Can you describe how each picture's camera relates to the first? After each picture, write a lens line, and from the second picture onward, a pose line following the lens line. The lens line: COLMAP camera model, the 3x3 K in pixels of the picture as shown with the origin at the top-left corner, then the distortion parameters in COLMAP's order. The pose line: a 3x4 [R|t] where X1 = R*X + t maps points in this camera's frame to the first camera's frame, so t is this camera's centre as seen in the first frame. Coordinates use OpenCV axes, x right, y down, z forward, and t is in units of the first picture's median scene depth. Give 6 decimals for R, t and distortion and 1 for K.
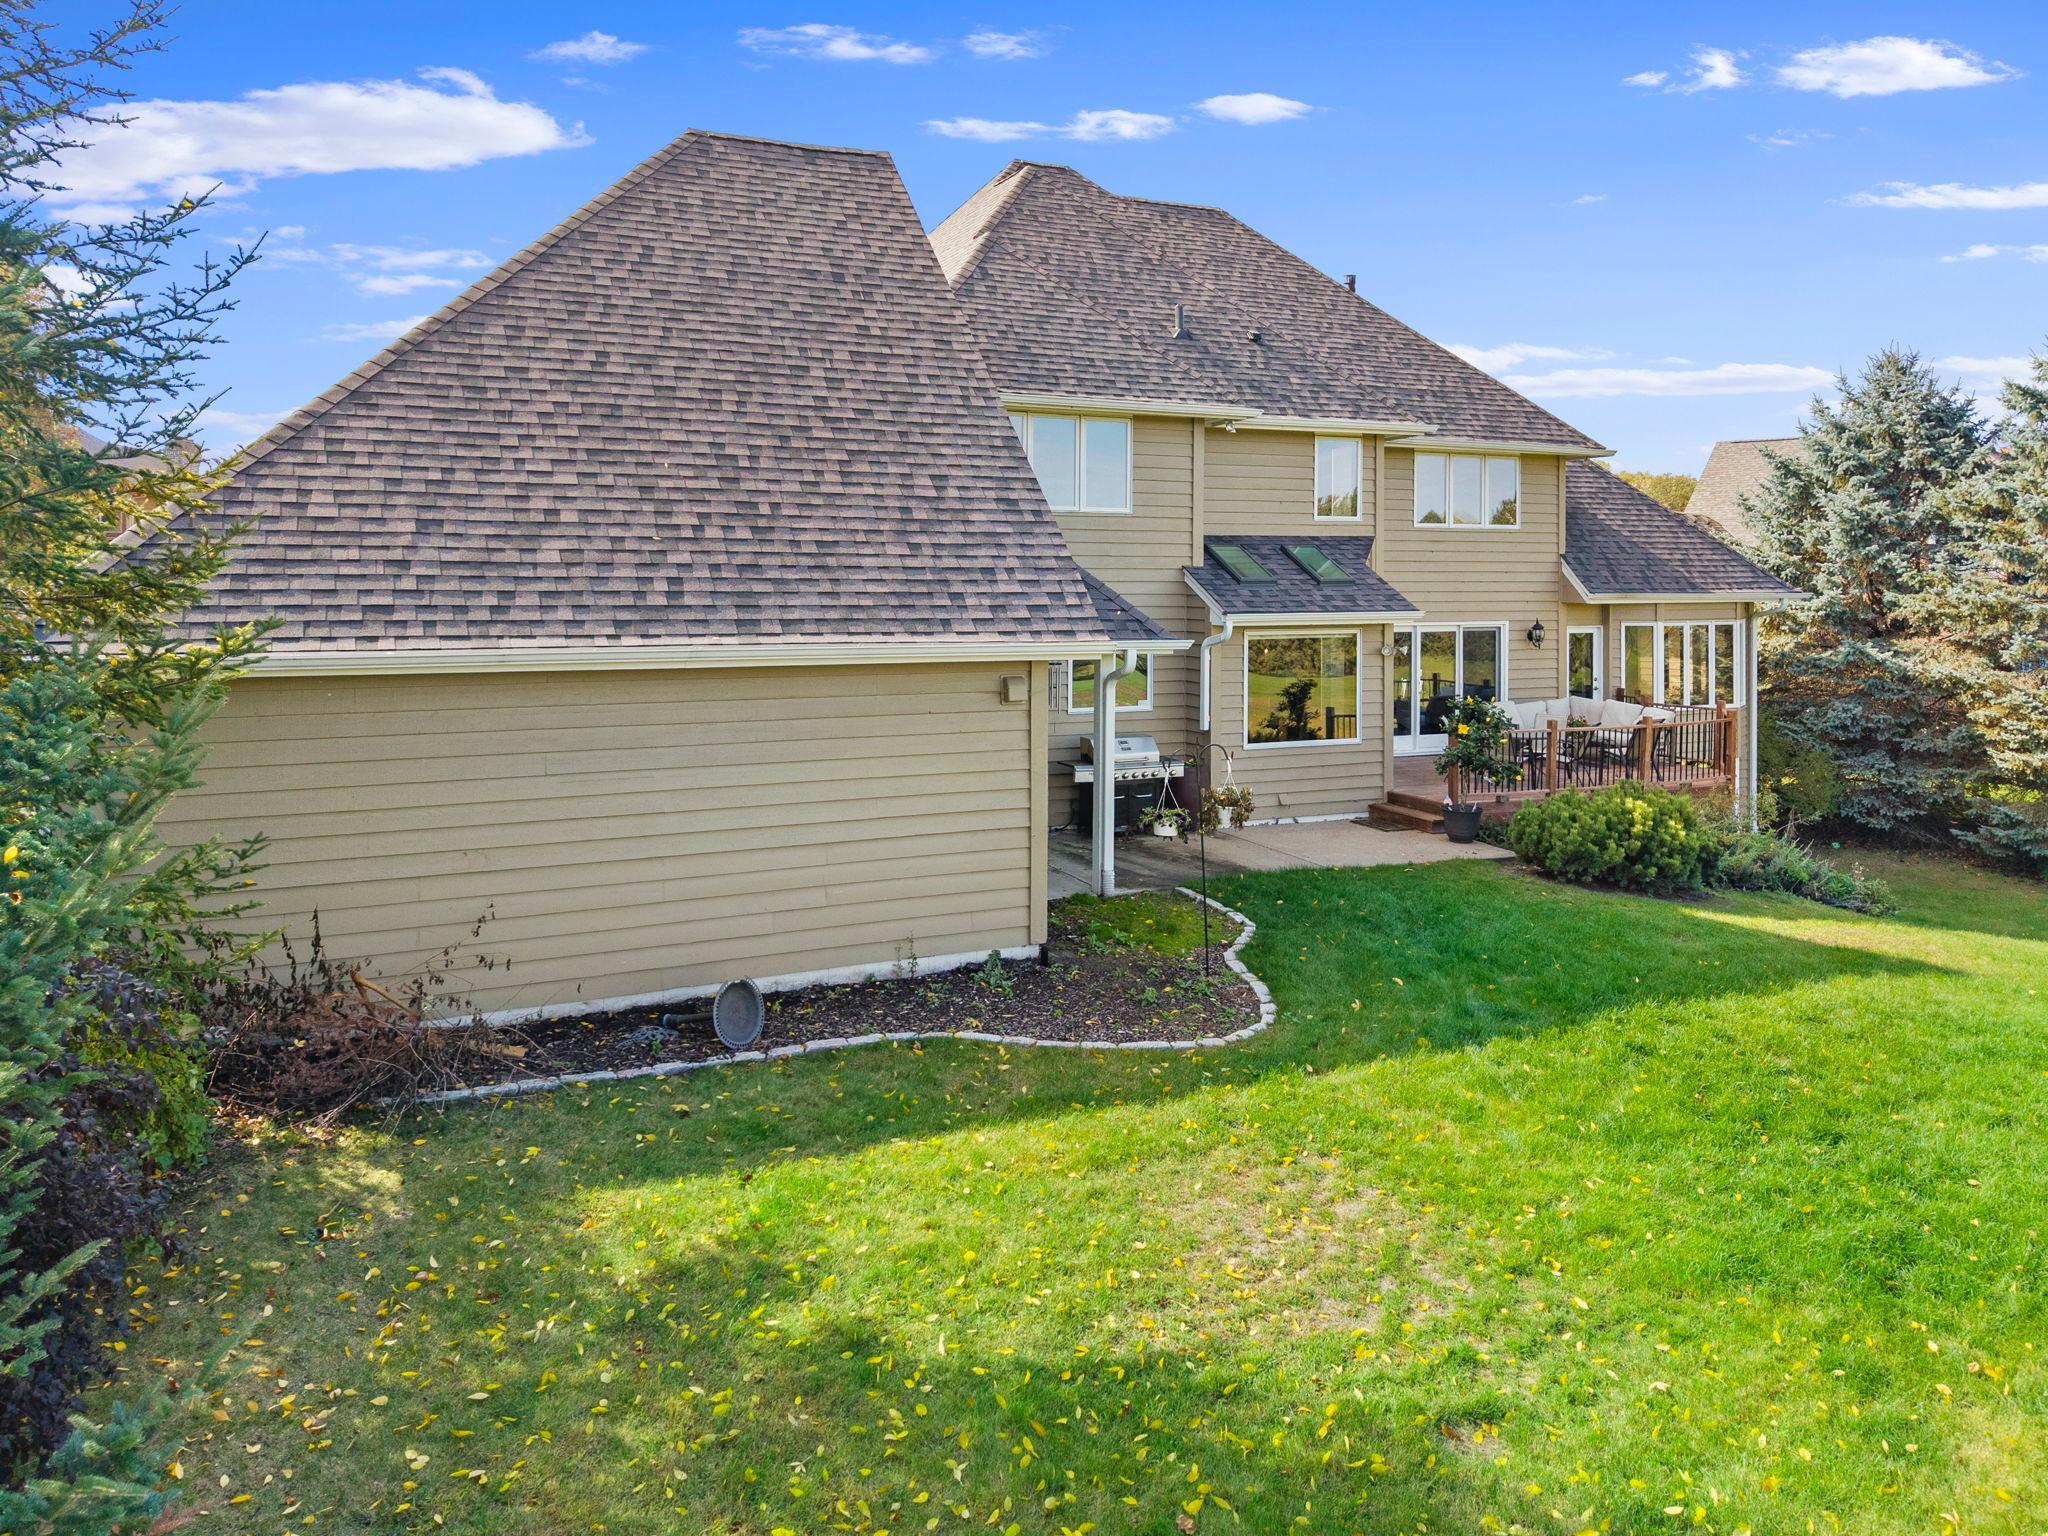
lens RADIAL K [[1360.3, 0, 1024.0], [0, 1360.3, 768.0], [0, 0, 1]] dist [0.011747, -0.004311]
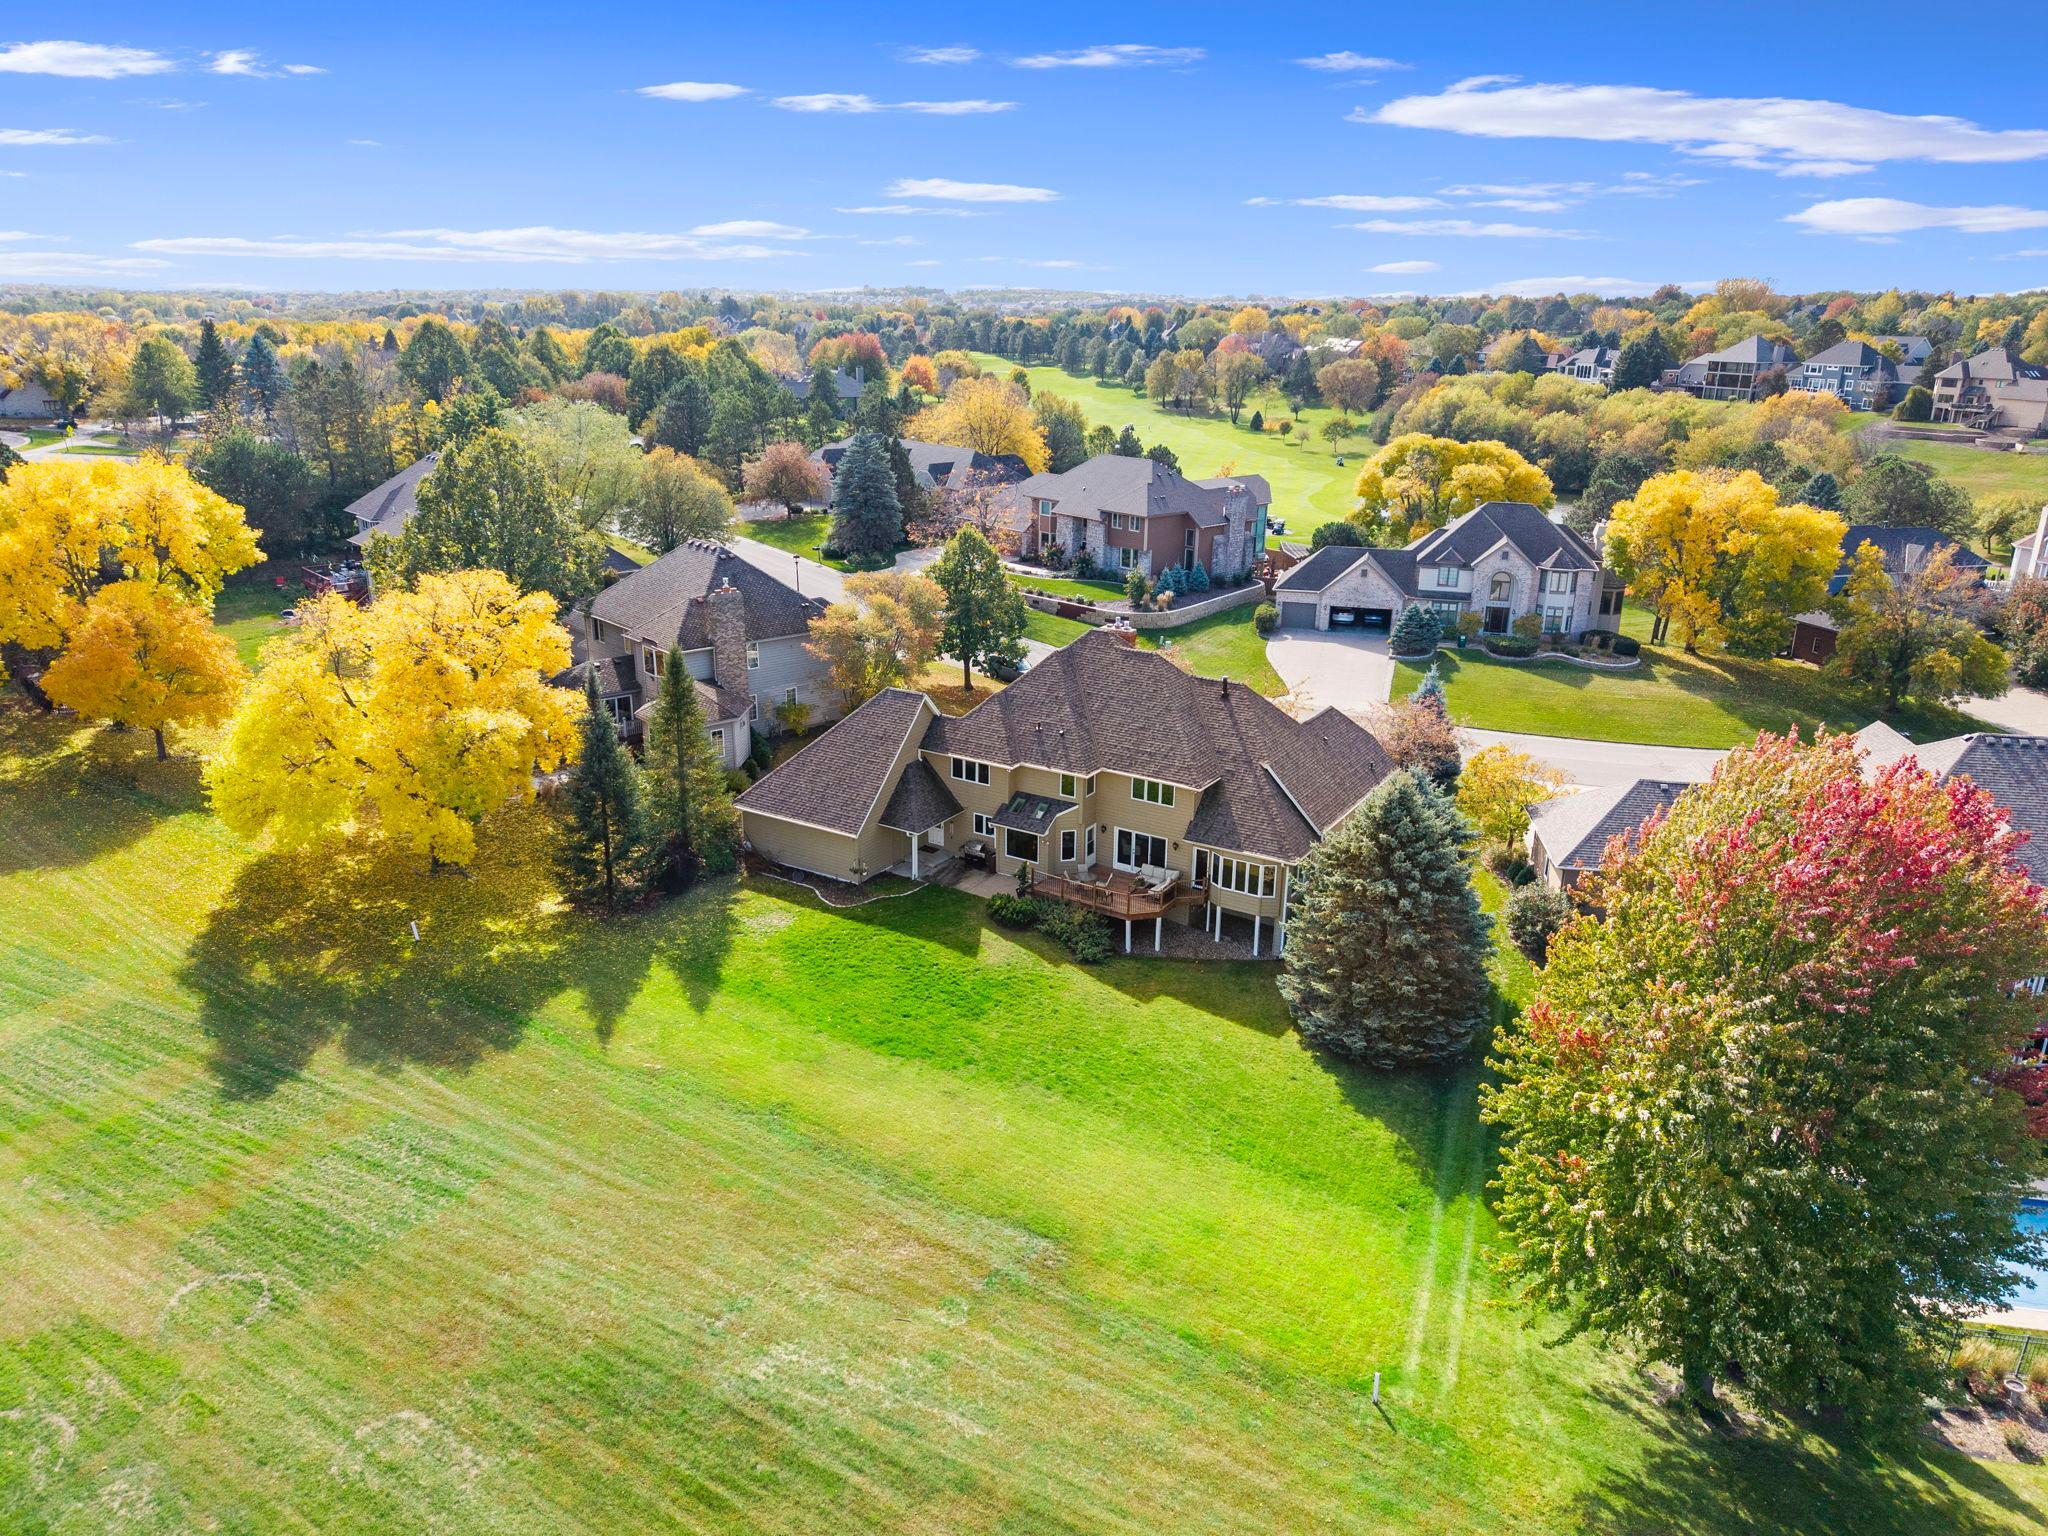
lens RADIAL K [[1382.7, 0, 1029.6], [0, 1382.7, 768.5], [0, 0, 1]] dist [0.010902, -0.004266]
pose [[0.545539, 0.285018, -0.788132, 4.668885], [-0.101928, 0.955979, 0.275164, -1.943739], [0.831864, -0.069780, 0.550575, -1.540659]]
